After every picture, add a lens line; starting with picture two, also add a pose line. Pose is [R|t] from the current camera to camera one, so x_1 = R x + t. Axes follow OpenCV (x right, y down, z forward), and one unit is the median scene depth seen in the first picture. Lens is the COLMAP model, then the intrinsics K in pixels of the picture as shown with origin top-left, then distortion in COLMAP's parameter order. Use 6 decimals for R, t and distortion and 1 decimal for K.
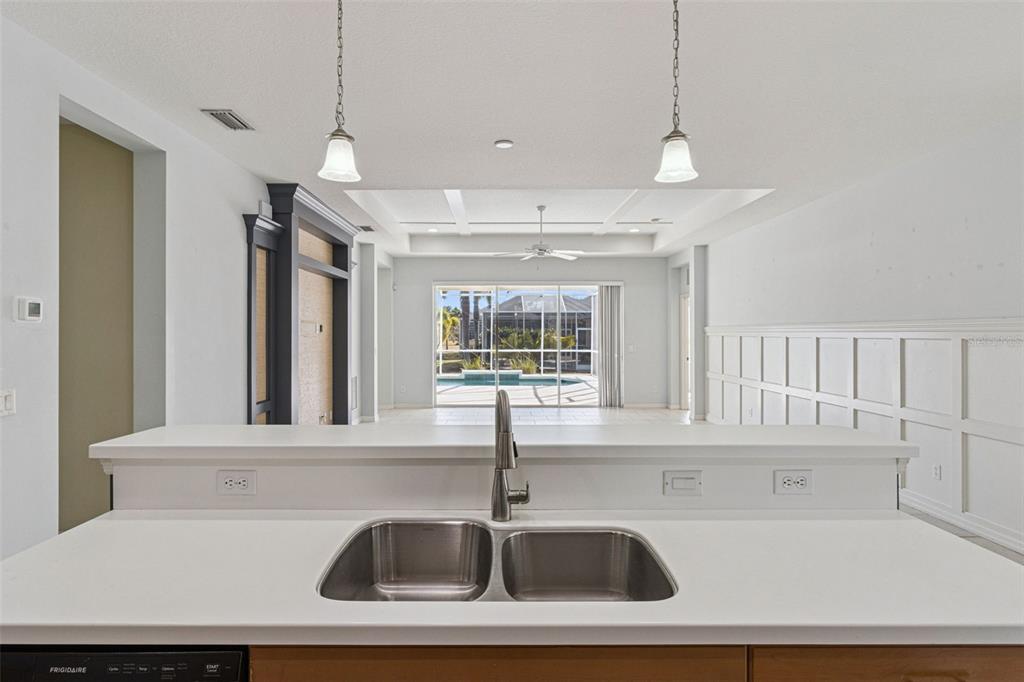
lens RADIAL K [[549.4, 0, 499.9], [0, 549.4, 329.6], [0, 0, 1]] dist [0.003992, 0.000788]
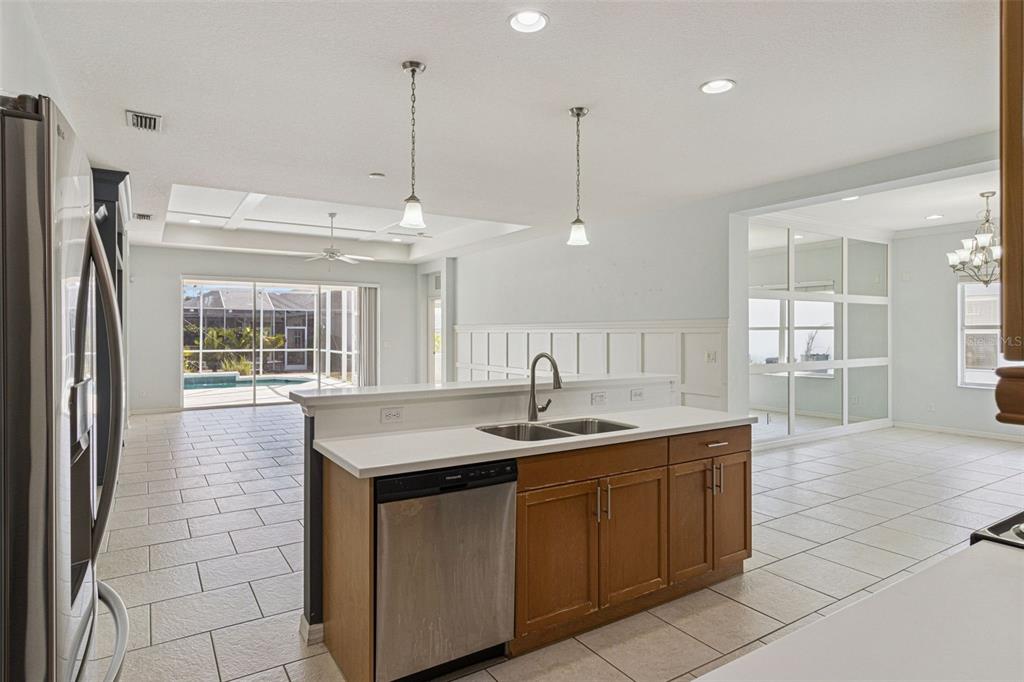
lens RADIAL K [[562.7, 0, 507.5], [0, 562.7, 329.8], [0, 0, 1]] dist [0.001074, -0.000414]
pose [[0.842915, 0.001482, 0.538044, -0.167193], [-0.002269, 0.999997, 0.000800, 0.003315], [-0.538041, -0.001895, 0.842916, -0.090916]]
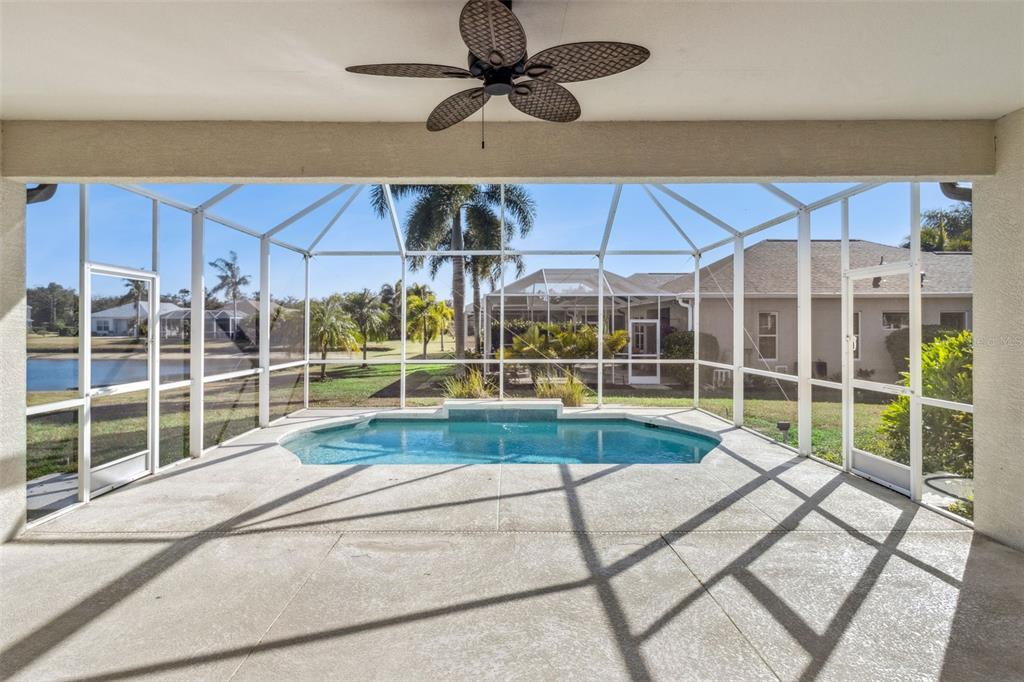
lens RADIAL K [[519.4, 0, 511.3], [0, 519.4, 318.3], [0, 0, 1]] dist [0.003070, -0.000087]
pose [[0.999928, 0.007635, 0.009297, -0.021556], [-0.007596, 0.999962, -0.004172, -0.001772], [-0.009328, 0.004101, 0.999948, 0.973038]]
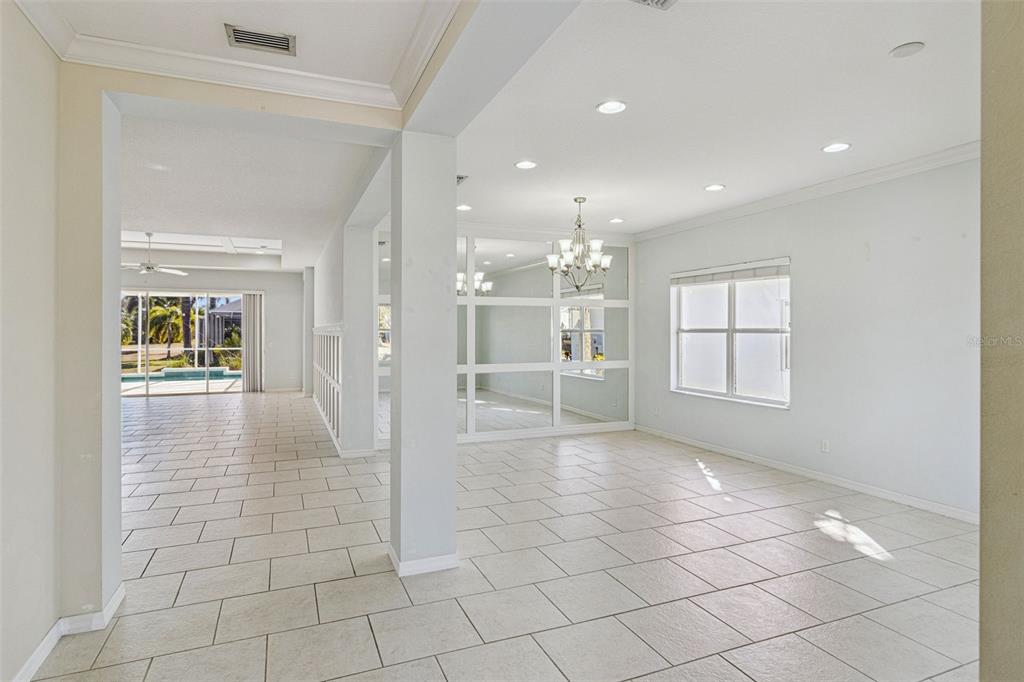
lens RADIAL K [[544.2, 0, 511.9], [0, 544.2, 332.1], [0, 0, 1]] dist [-0.002268, 0.000245]
pose [[0.923476, 0.000621, 0.383656, 0.269651], [-0.002938, 0.999981, 0.005452, -0.002437], [-0.383645, -0.006162, 0.923460, -0.356402]]
